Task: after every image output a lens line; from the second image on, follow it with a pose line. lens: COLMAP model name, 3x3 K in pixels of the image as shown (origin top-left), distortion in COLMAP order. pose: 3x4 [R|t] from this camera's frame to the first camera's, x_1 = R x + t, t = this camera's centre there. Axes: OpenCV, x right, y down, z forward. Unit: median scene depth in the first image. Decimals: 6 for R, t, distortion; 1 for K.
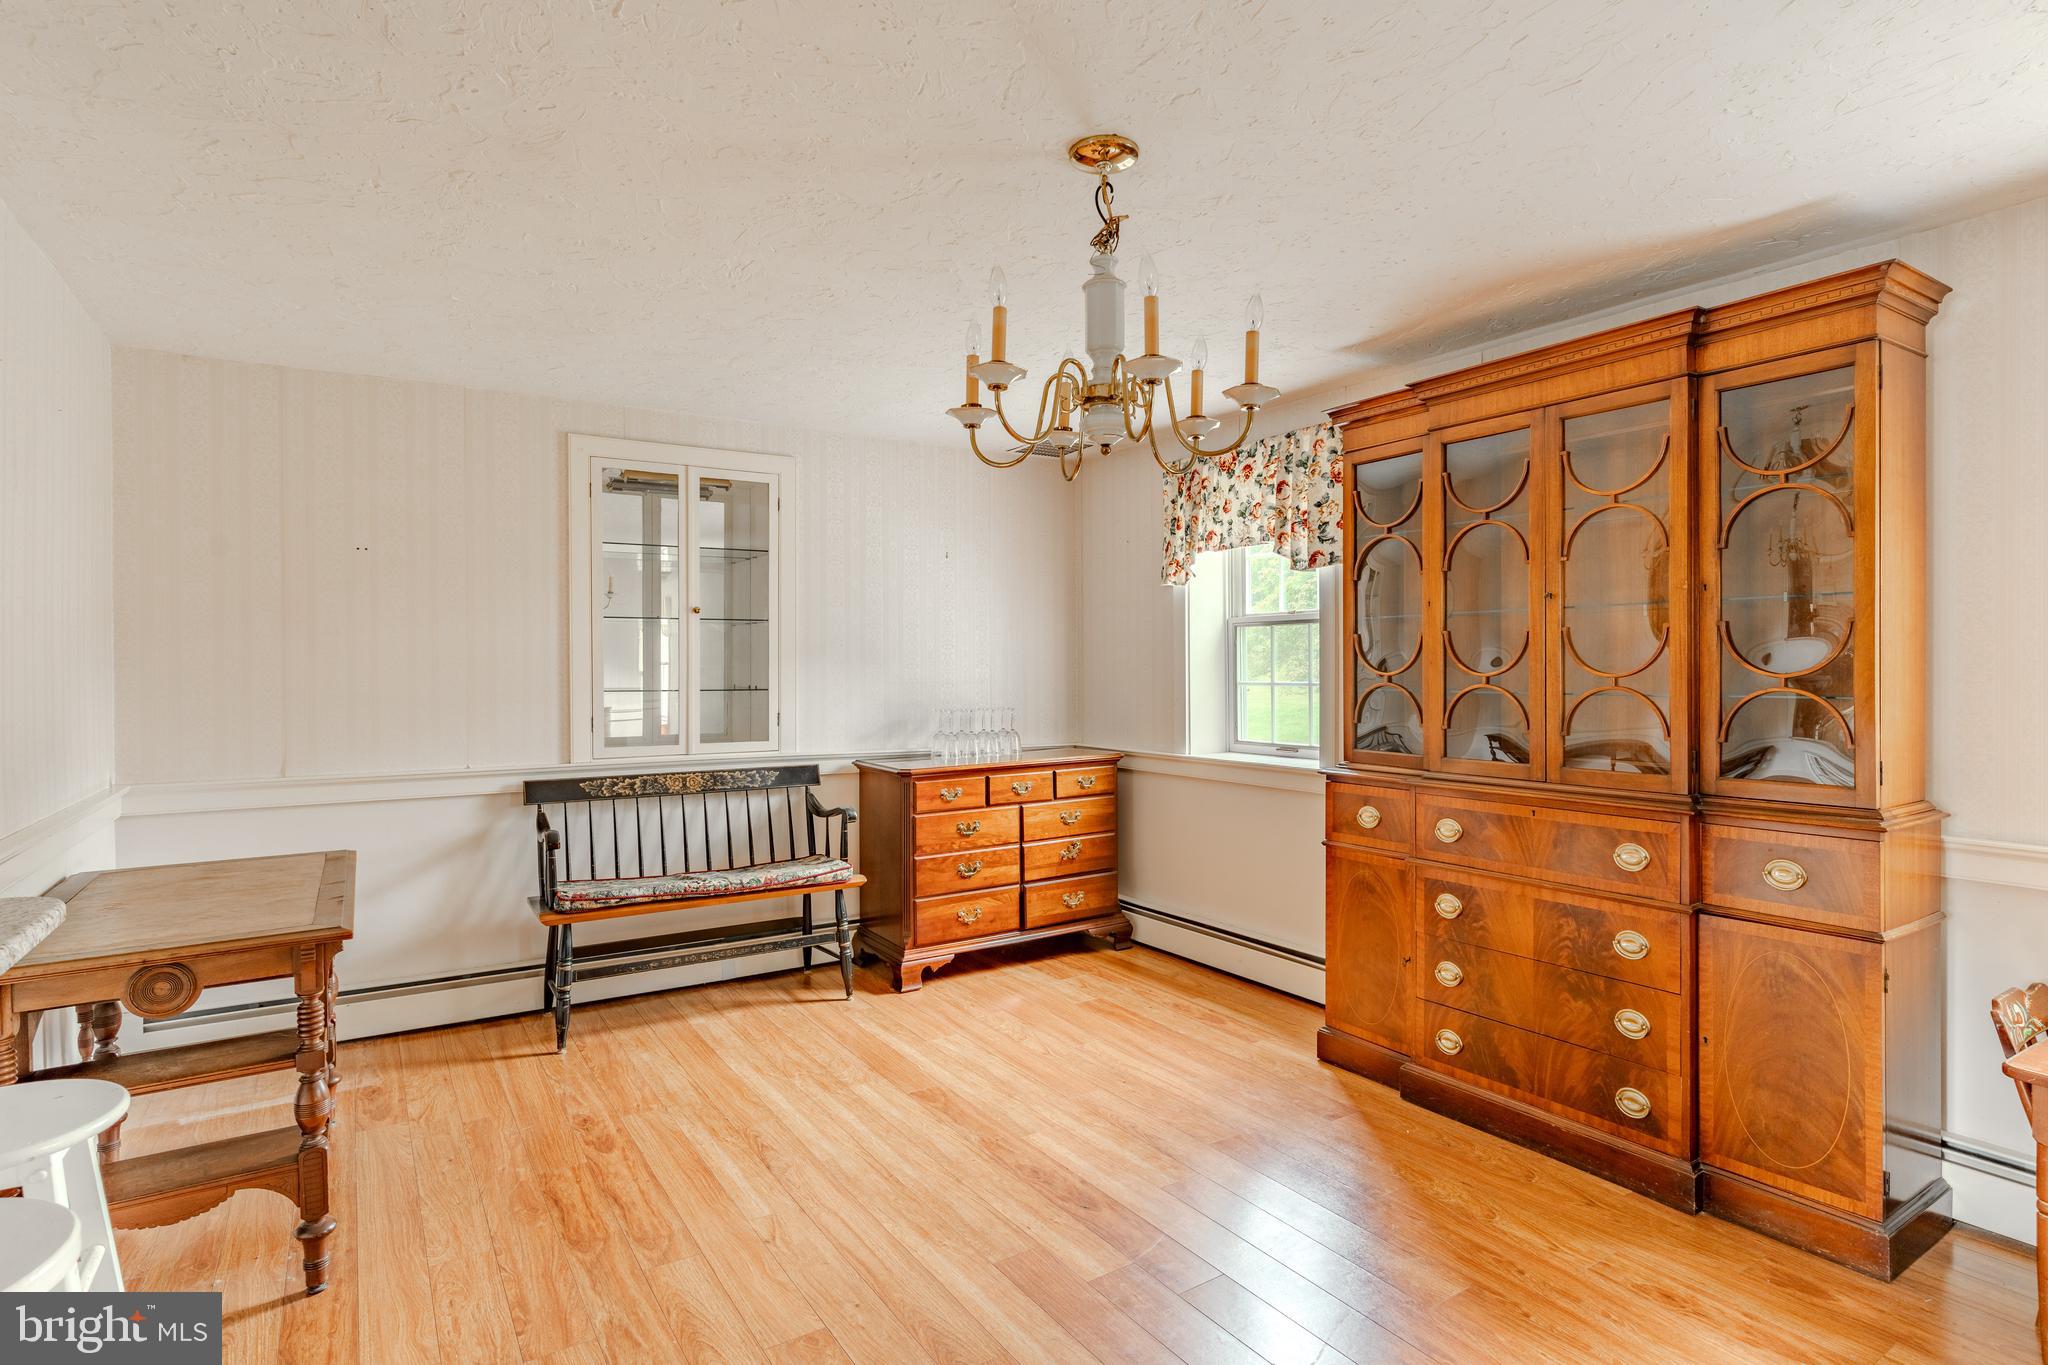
lens RADIAL K [[1059.3, 0, 1019.5], [0, 1059.3, 679.0], [0, 0, 1]] dist [0.000018, 0.001157]
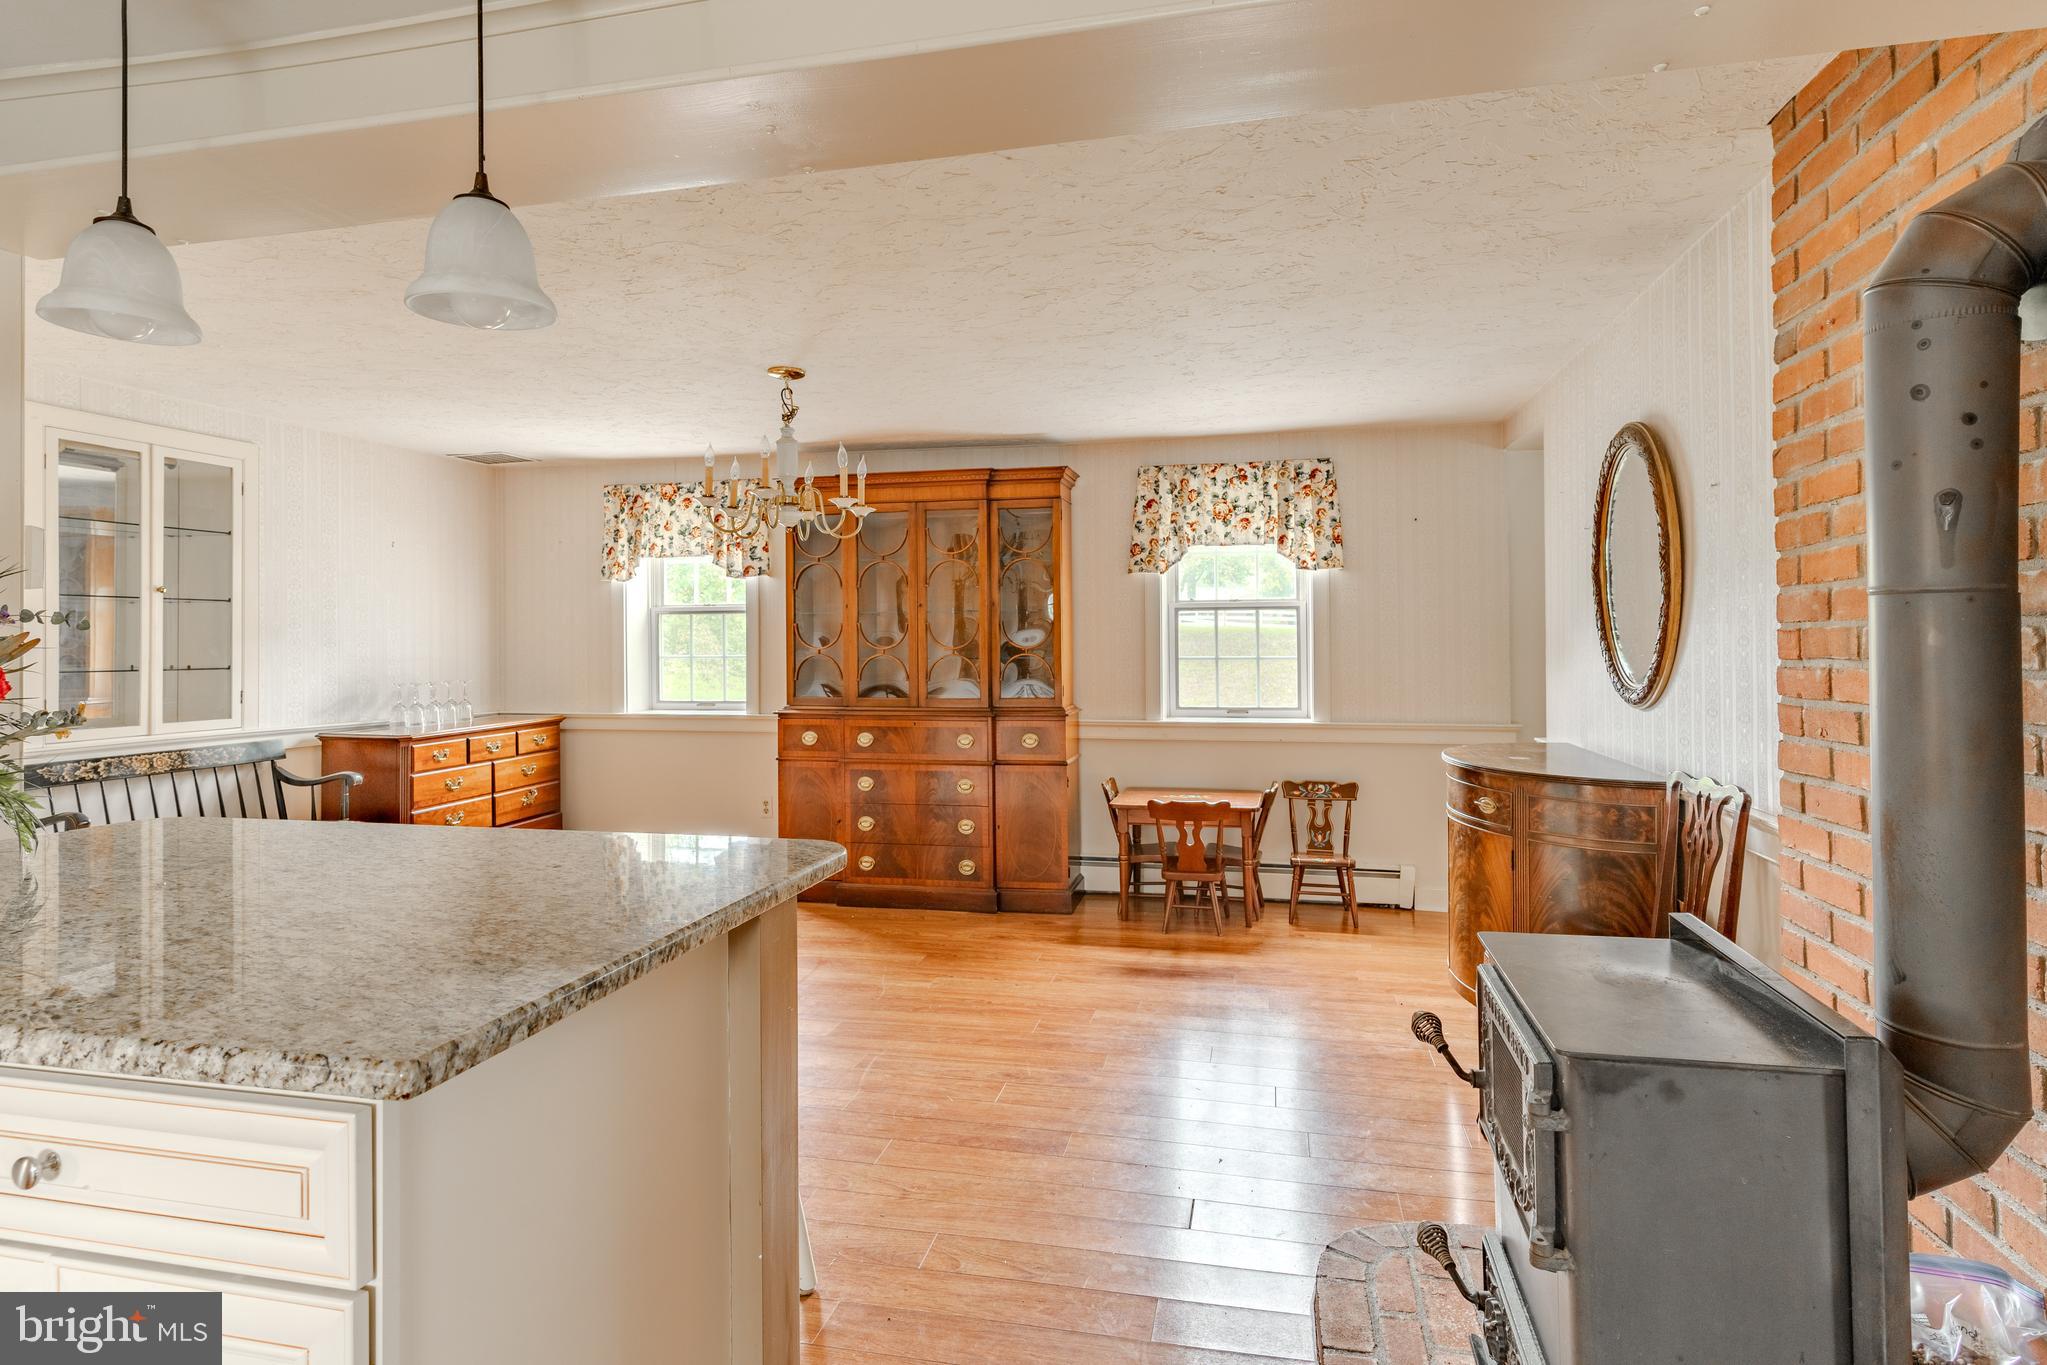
lens RADIAL K [[1051.1, 0, 1047.9], [0, 1051.1, 619.7], [0, 0, 1]] dist [0.001608, 0.000692]
pose [[0.704337, 0.013392, 0.709739, -0.448598], [0.011296, 0.999484, -0.030069, 0.002875], [-0.709776, 0.029196, 0.703822, -0.309537]]
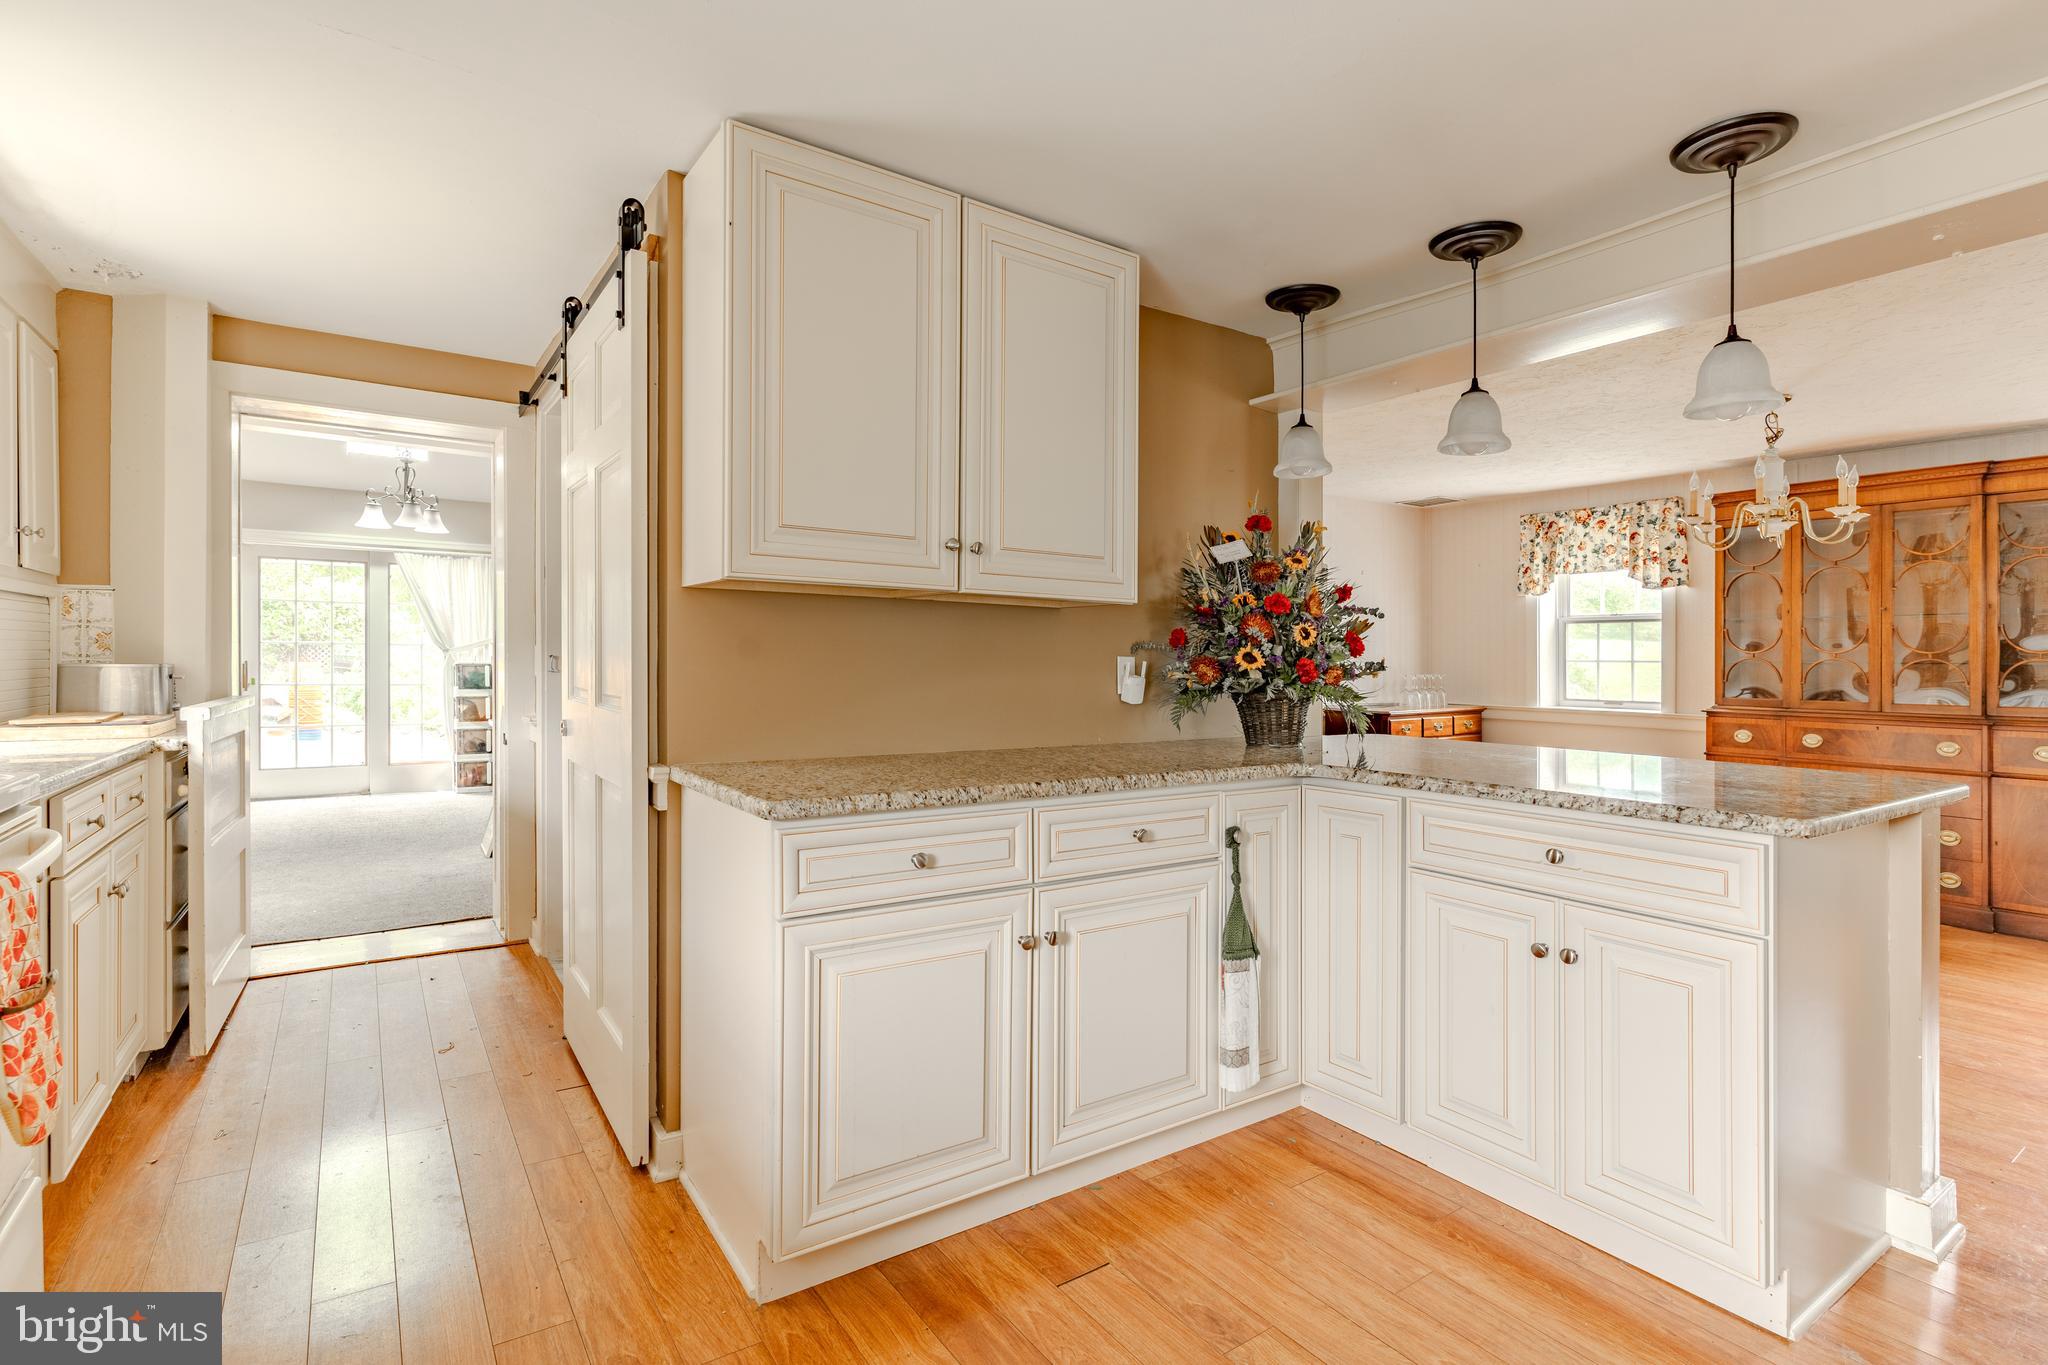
lens RADIAL K [[979.4, 0, 1024.1], [0, 979.4, 655.4], [0, 0, 1]] dist [0.002002, 0.000117]
pose [[0.999426, 0.014265, 0.030713, -0.720735], [-0.013823, 0.999798, -0.014580, 0.032490], [-0.030915, 0.014147, 0.999422, -0.445288]]
